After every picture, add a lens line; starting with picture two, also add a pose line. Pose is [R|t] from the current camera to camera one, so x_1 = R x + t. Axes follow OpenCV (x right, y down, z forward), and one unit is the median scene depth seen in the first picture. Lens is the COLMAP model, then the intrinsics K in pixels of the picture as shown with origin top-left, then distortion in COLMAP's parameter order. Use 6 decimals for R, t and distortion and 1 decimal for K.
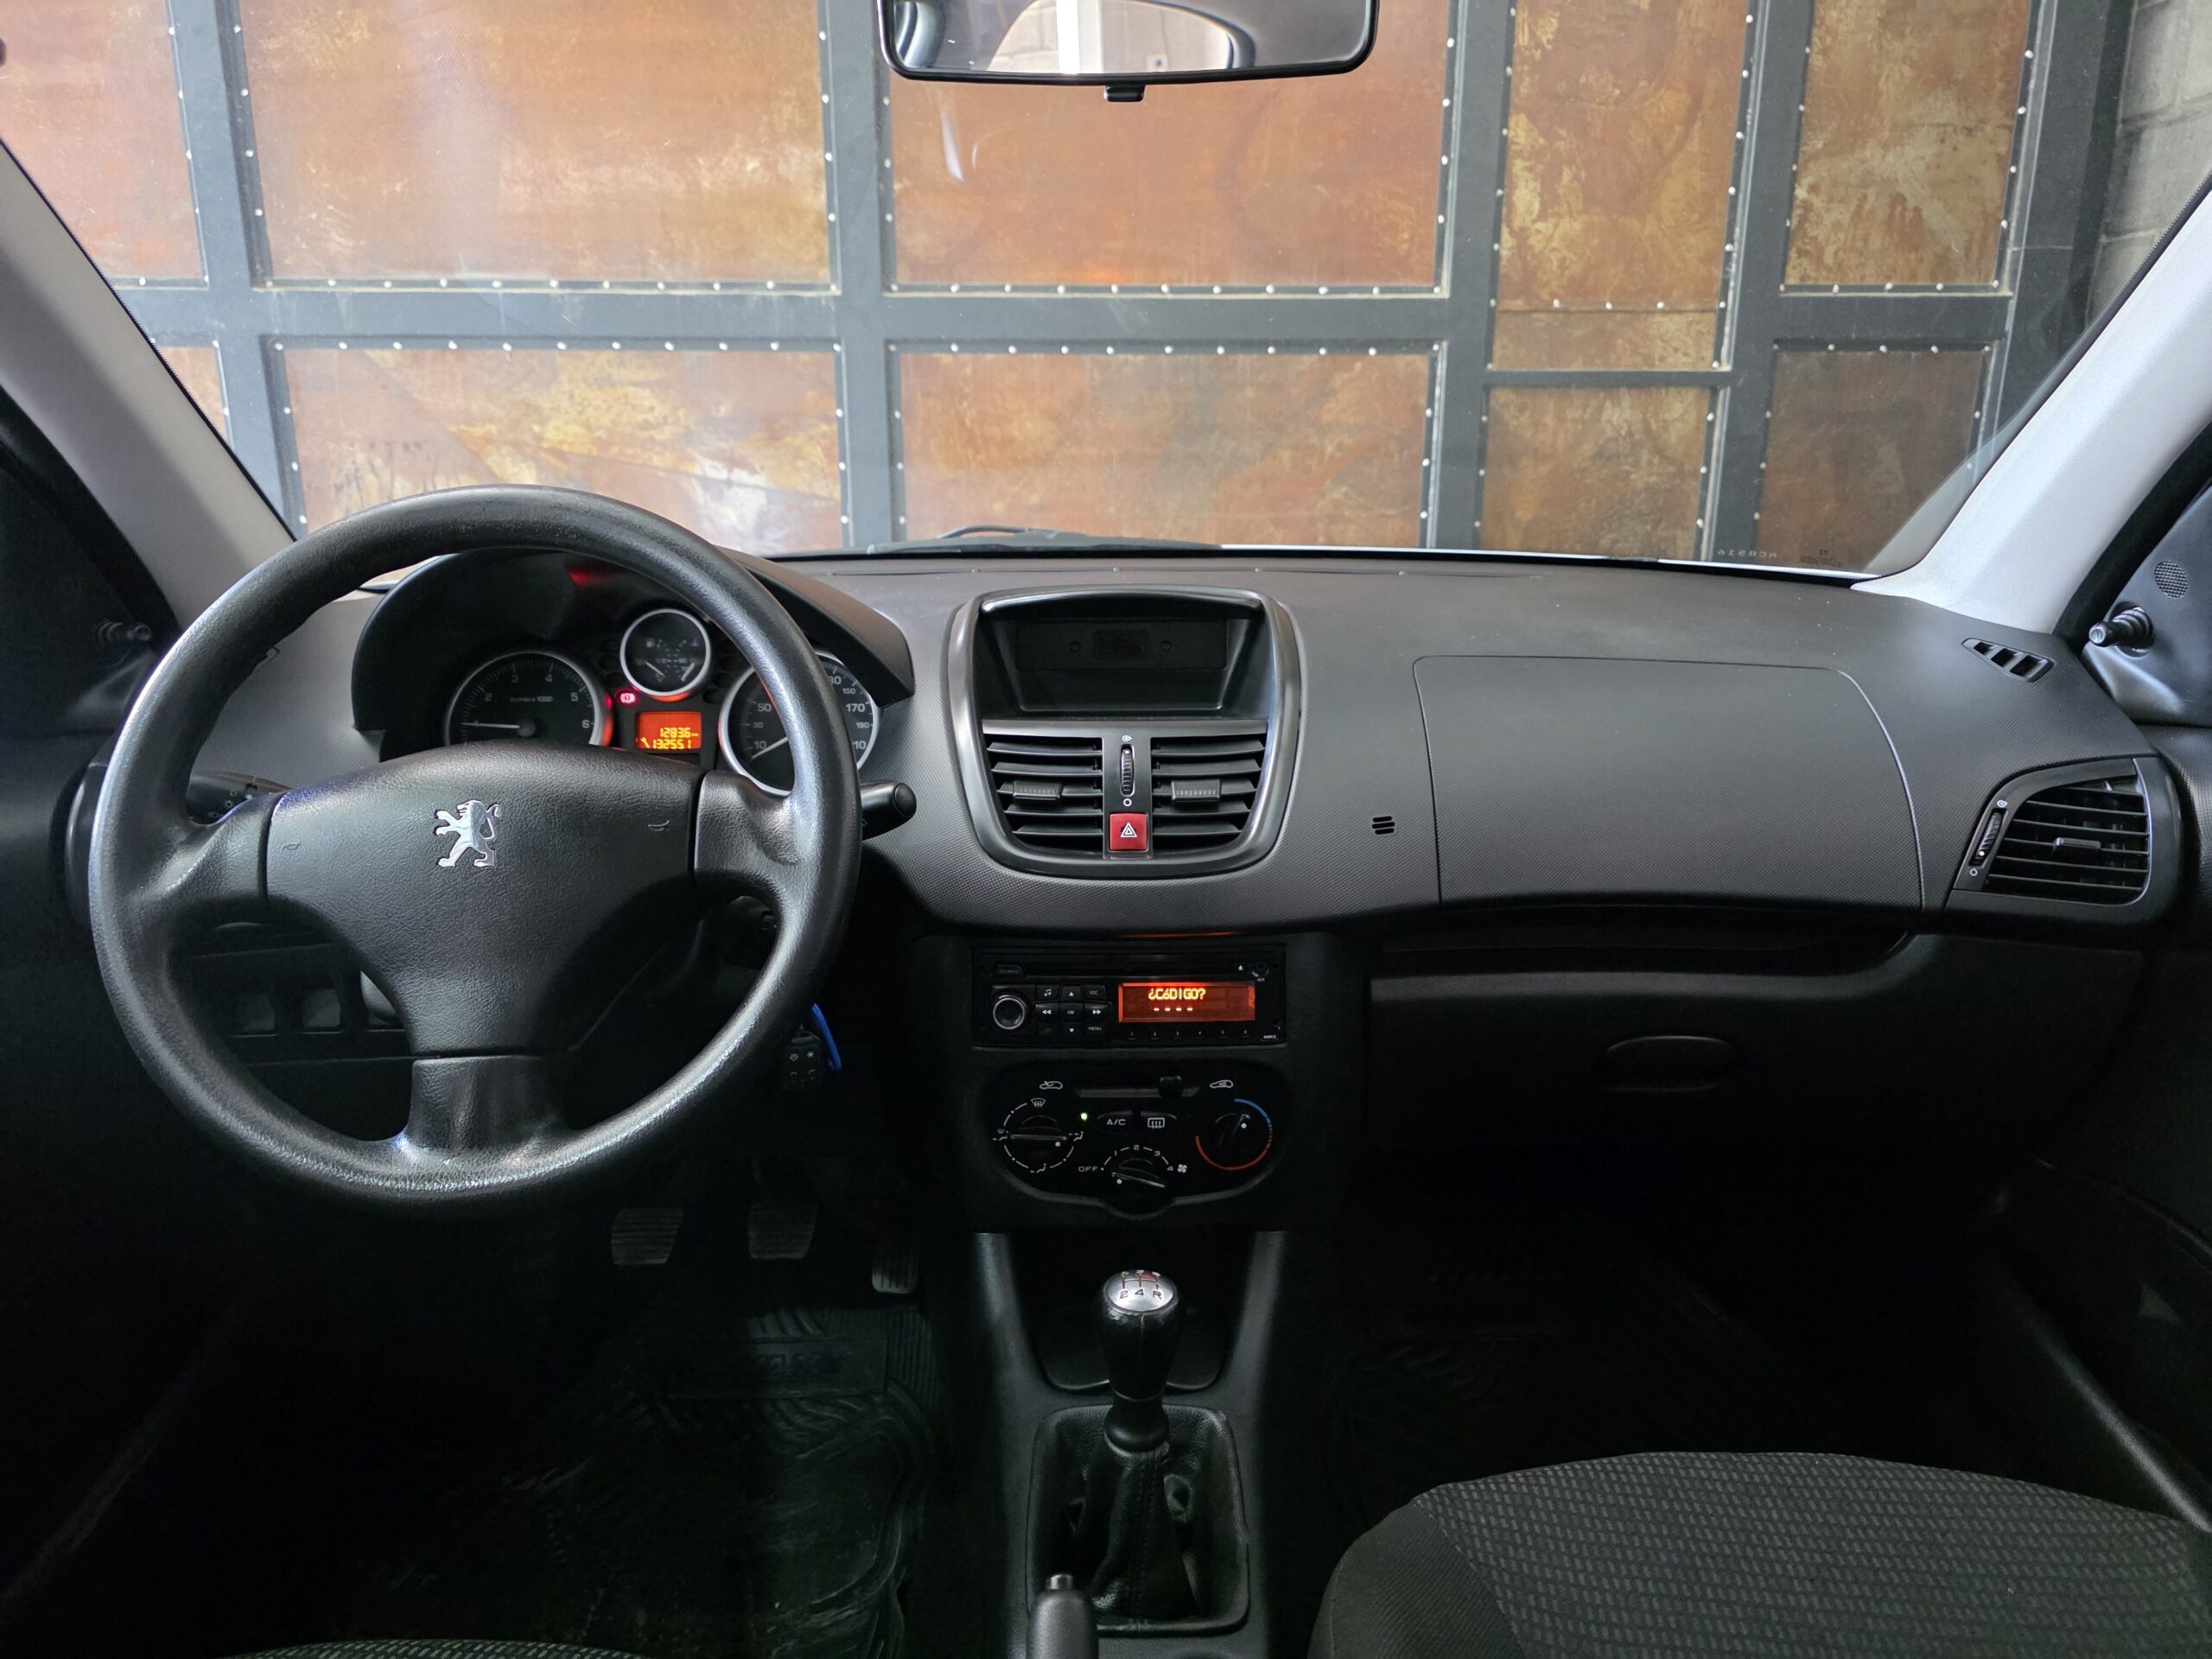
lens RADIAL K [[1494.0, 0, 1124.6], [0, 1494.0, 824.0], [0, 0, 1]] dist [0.051688, -0.052161]
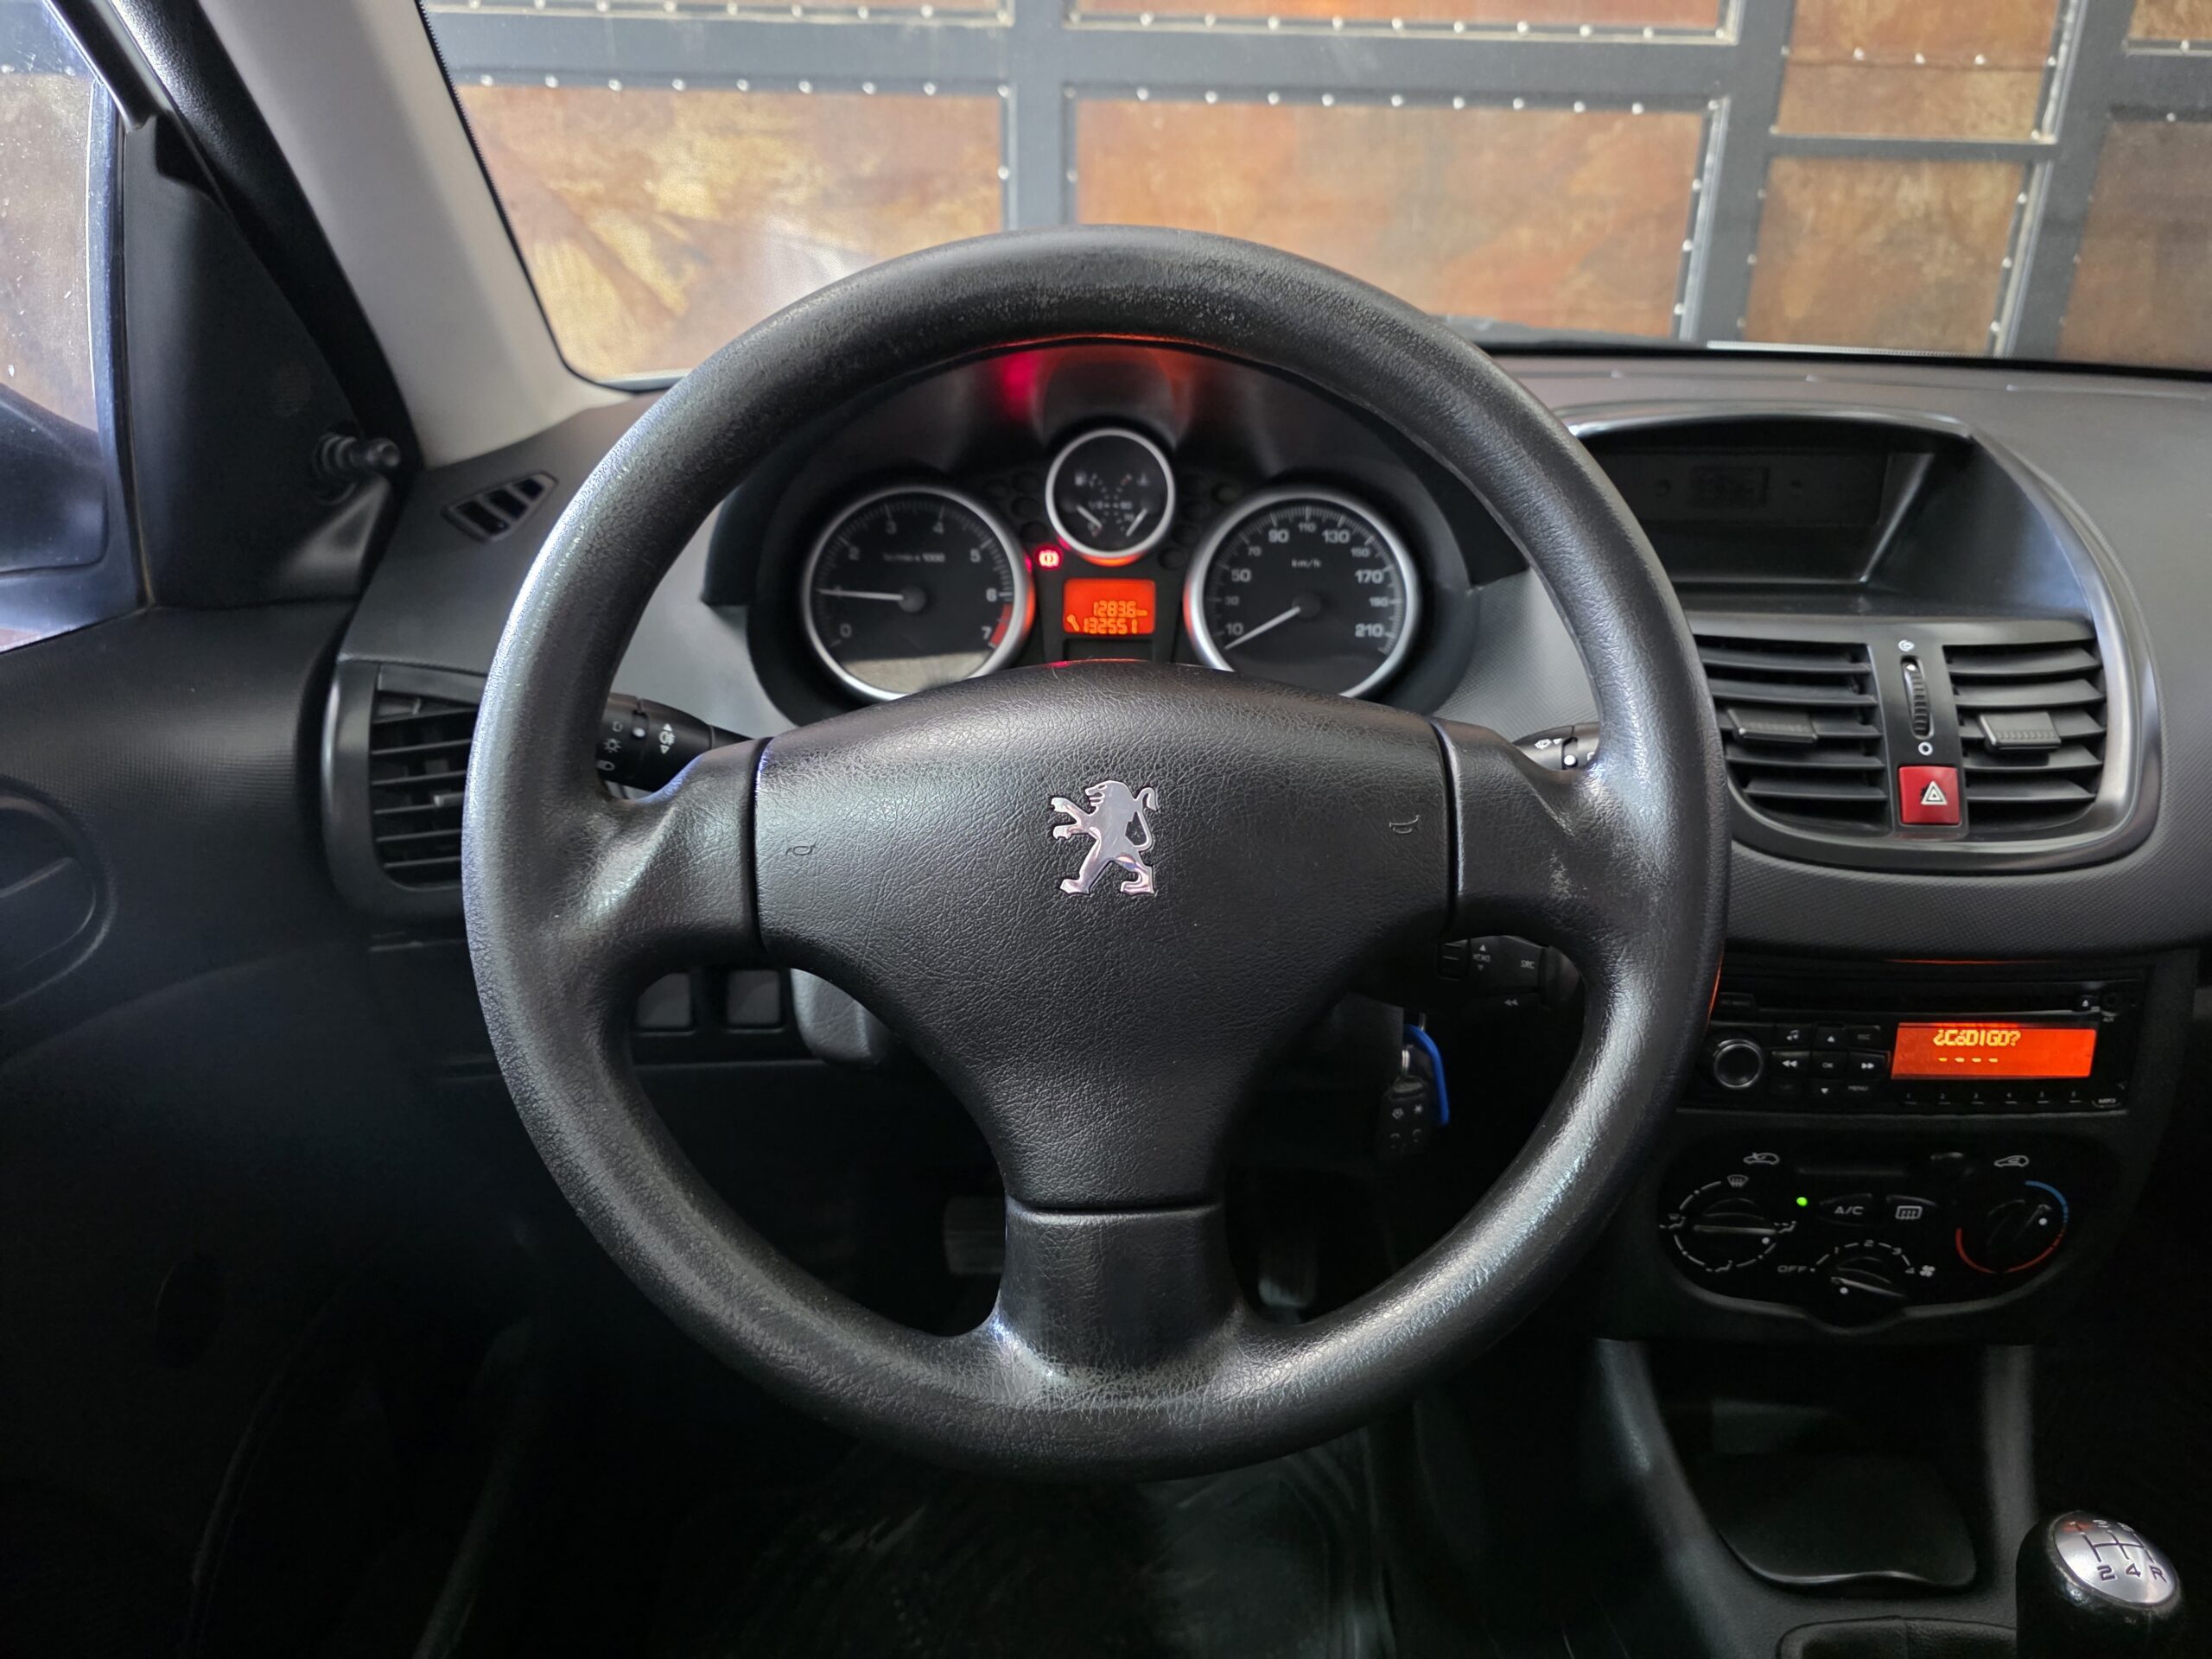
lens RADIAL K [[1494.0, 0, 1130.2], [0, 1494.0, 816.3], [0, 0, 1]] dist [0.051688, -0.052161]
pose [[0.999821, 0.018877, 0.001293, -0.297200], [-0.018893, 0.992248, 0.122830, -0.051485], [0.001036, -0.122833, 0.992427, 0.292918]]
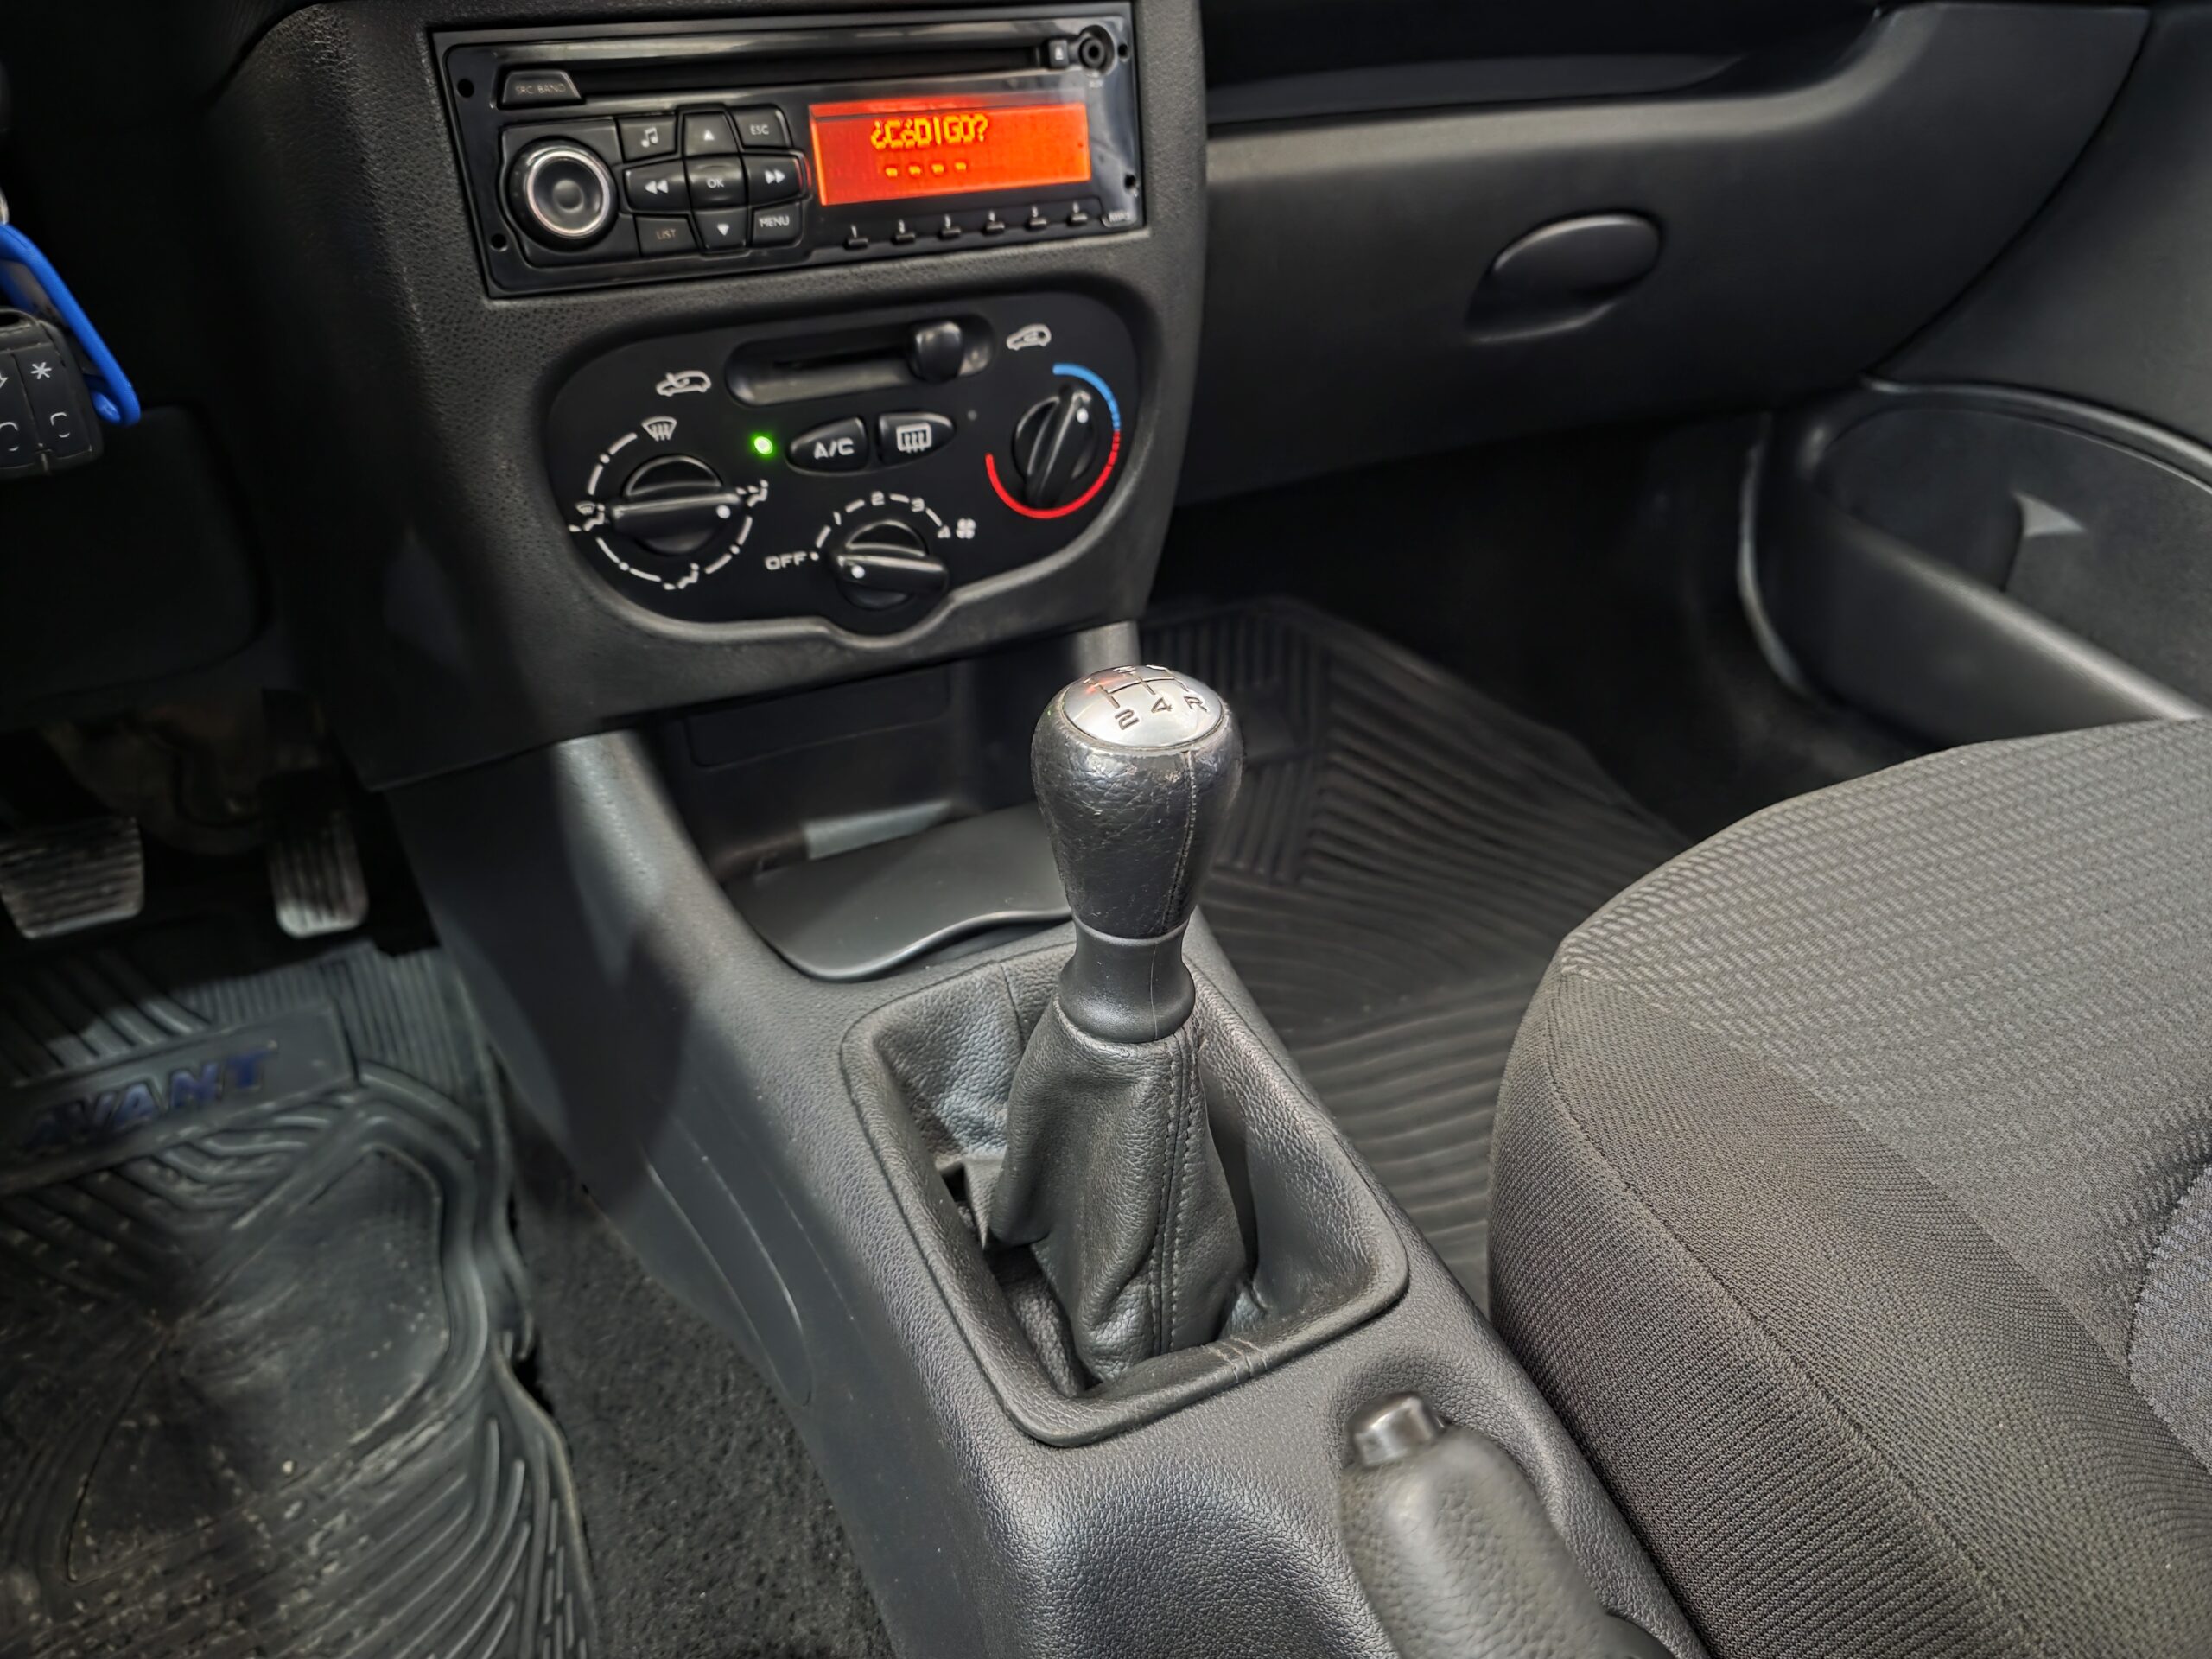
lens RADIAL K [[1525.3, 0, 1119.7], [0, 1525.3, 823.3], [0, 0, 1]] dist [0.006533, -0.014432]
pose [[0.890116, -0.237685, 0.388843, -0.124098], [0.111776, 0.941025, 0.319341, 0.145922], [-0.441813, -0.240787, 0.864189, 0.447485]]
